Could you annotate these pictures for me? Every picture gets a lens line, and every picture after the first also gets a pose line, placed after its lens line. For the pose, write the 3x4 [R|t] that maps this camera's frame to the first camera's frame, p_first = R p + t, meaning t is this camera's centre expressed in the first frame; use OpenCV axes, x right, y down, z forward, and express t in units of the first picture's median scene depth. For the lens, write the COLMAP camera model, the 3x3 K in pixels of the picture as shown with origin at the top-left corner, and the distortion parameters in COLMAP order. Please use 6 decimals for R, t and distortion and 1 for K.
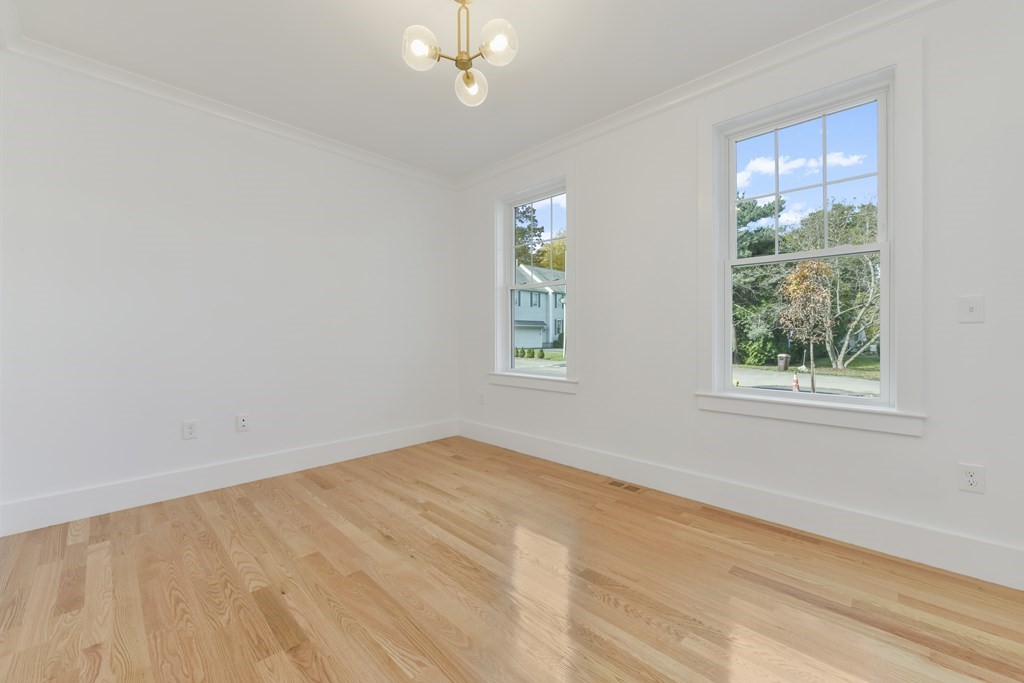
lens RADIAL K [[414.3, 0, 517.4], [0, 414.3, 333.9], [0, 0, 1]] dist [-0.004219, -0.000697]
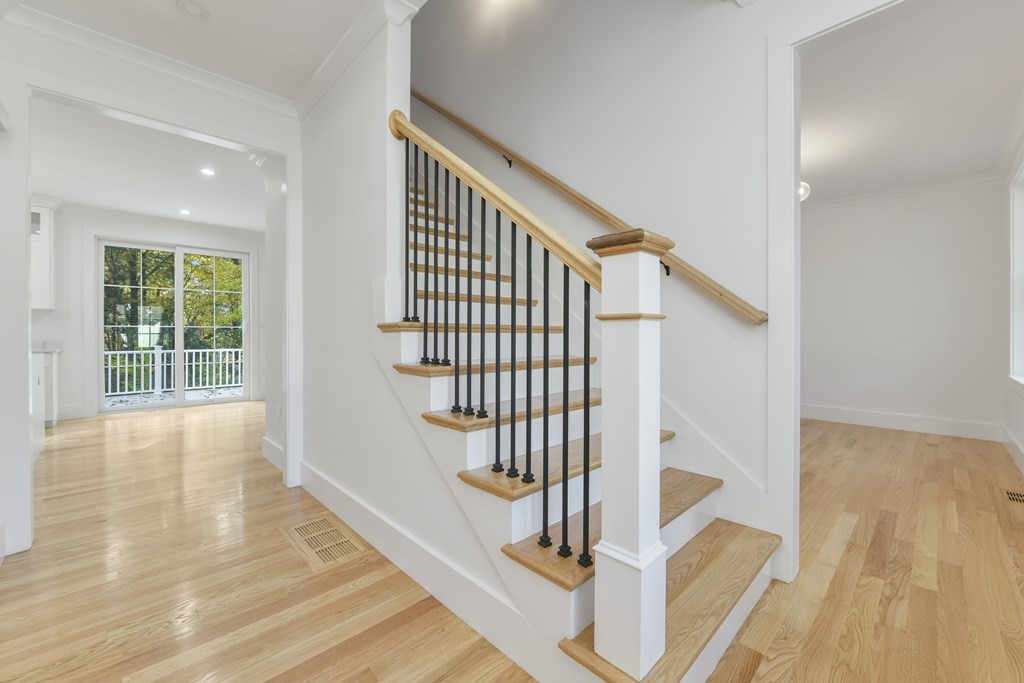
lens RADIAL K [[414.3, 0, 511.3], [0, 414.3, 335.0], [0, 0, 1]] dist [-0.004219, -0.000697]
pose [[-0.033756, 0.013491, -0.999339, 1.536190], [-0.001018, 0.999908, 0.013533, -0.014815], [0.999430, 0.001475, -0.033739, -0.149672]]
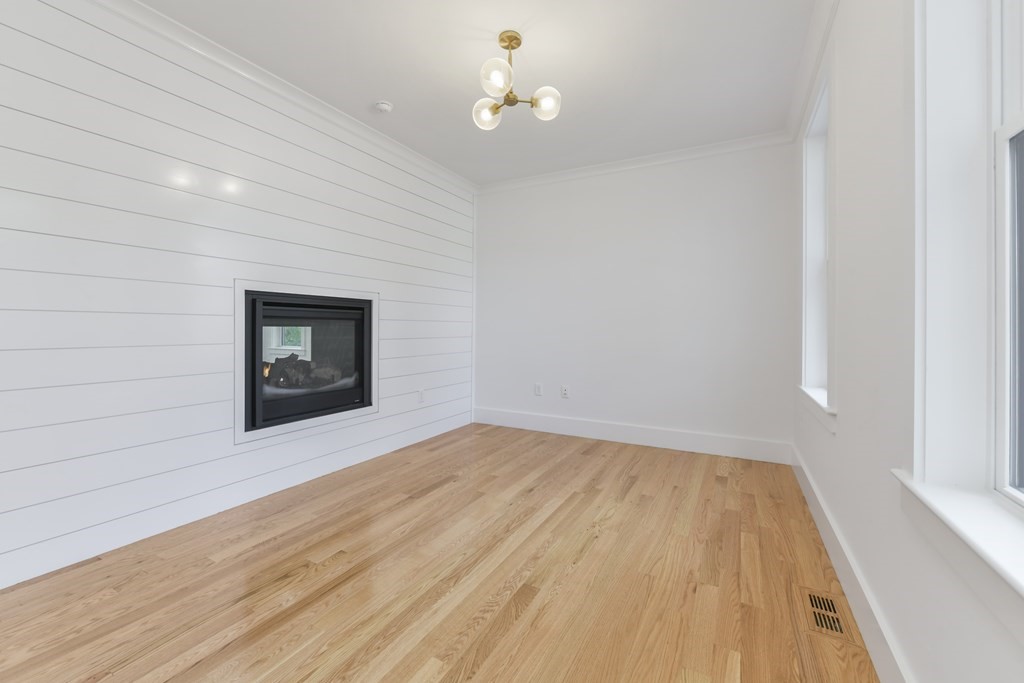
lens RADIAL K [[414.3, 0, 513.0], [0, 414.3, 332.4], [0, 0, 1]] dist [-0.004219, -0.000697]
pose [[0.266733, 0.013387, -0.963678, 0.837305], [-0.007821, 0.999901, 0.011725, -0.007031], [0.963739, 0.004410, 0.266811, 0.570071]]
